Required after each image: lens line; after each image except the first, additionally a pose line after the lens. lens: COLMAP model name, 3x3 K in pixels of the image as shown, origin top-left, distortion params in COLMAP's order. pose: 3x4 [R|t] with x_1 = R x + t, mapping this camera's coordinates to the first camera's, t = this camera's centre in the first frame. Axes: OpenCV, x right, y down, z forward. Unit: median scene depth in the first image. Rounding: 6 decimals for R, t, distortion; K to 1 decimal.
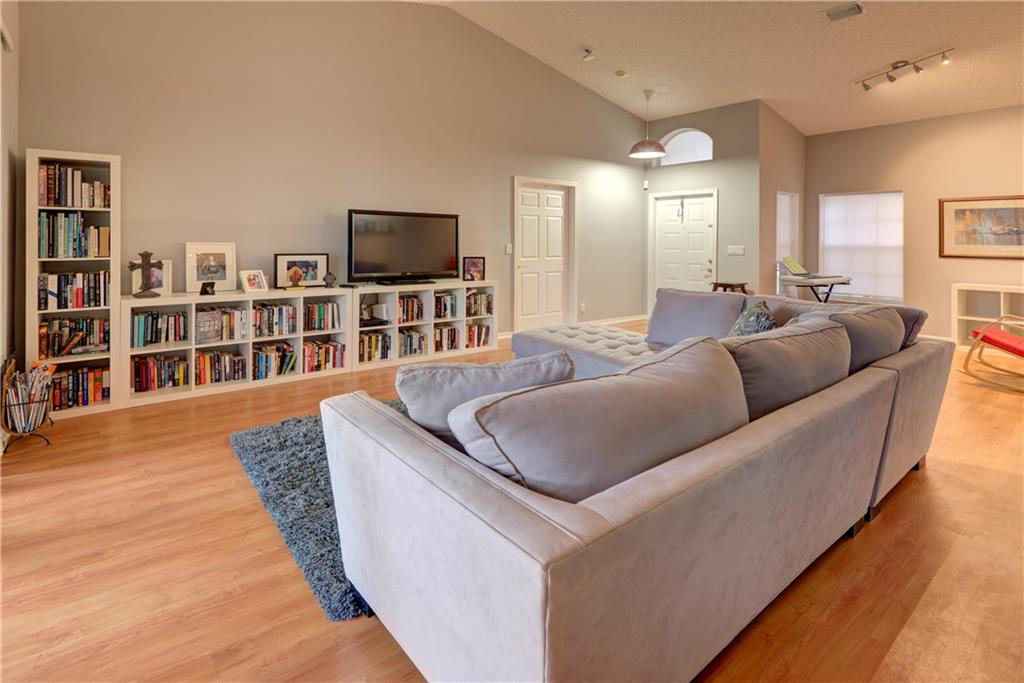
lens RADIAL K [[504.8, 0, 510.4], [0, 504.8, 269.0], [0, 0, 1]] dist [0.011640, -0.002303]
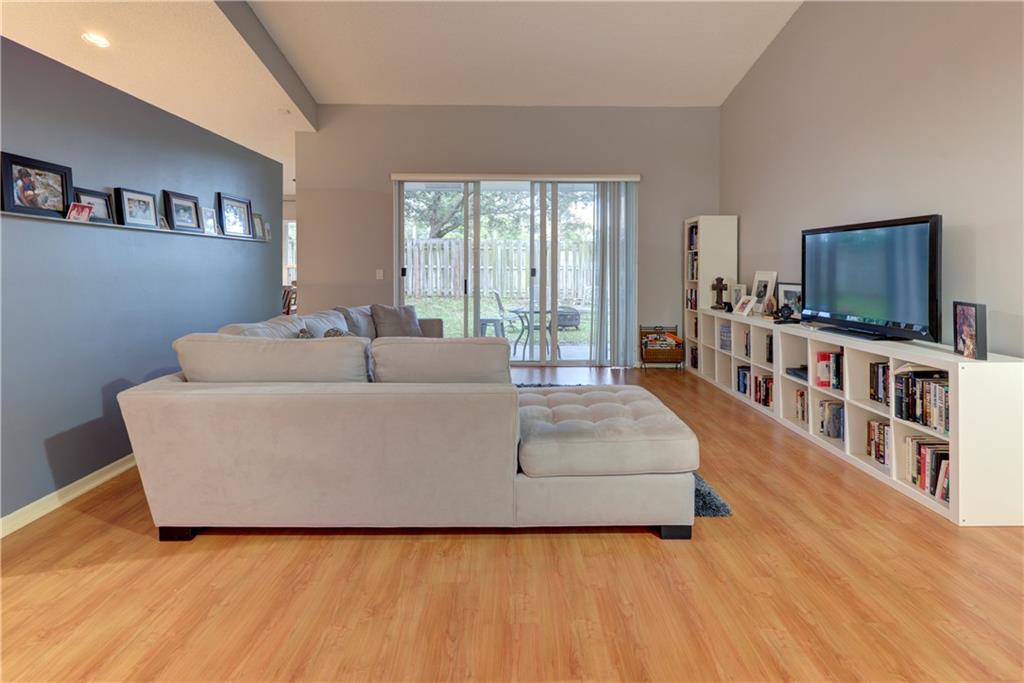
lens RADIAL K [[504.8, 0, 510.4], [0, 504.8, 269.0], [0, 0, 1]] dist [0.011640, -0.002303]
pose [[-0.619781, -0.012626, -0.784674, 0.543491], [-0.053036, 0.998258, 0.025829, -0.043974], [0.782981, 0.057624, -0.619371, 0.980690]]
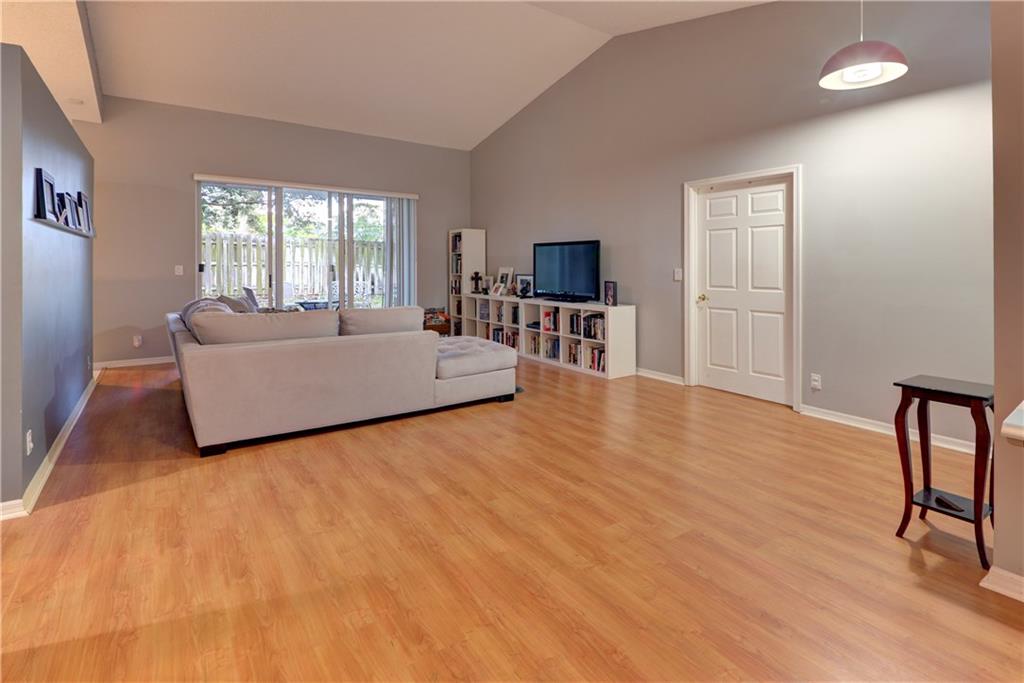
lens RADIAL K [[504.8, 0, 510.4], [0, 504.8, 269.0], [0, 0, 1]] dist [0.011640, -0.002303]
pose [[-0.082828, -0.006275, -0.996544, 0.948241], [-0.060661, 0.998158, -0.001243, -0.035028], [0.994716, 0.060348, -0.083056, 0.905045]]
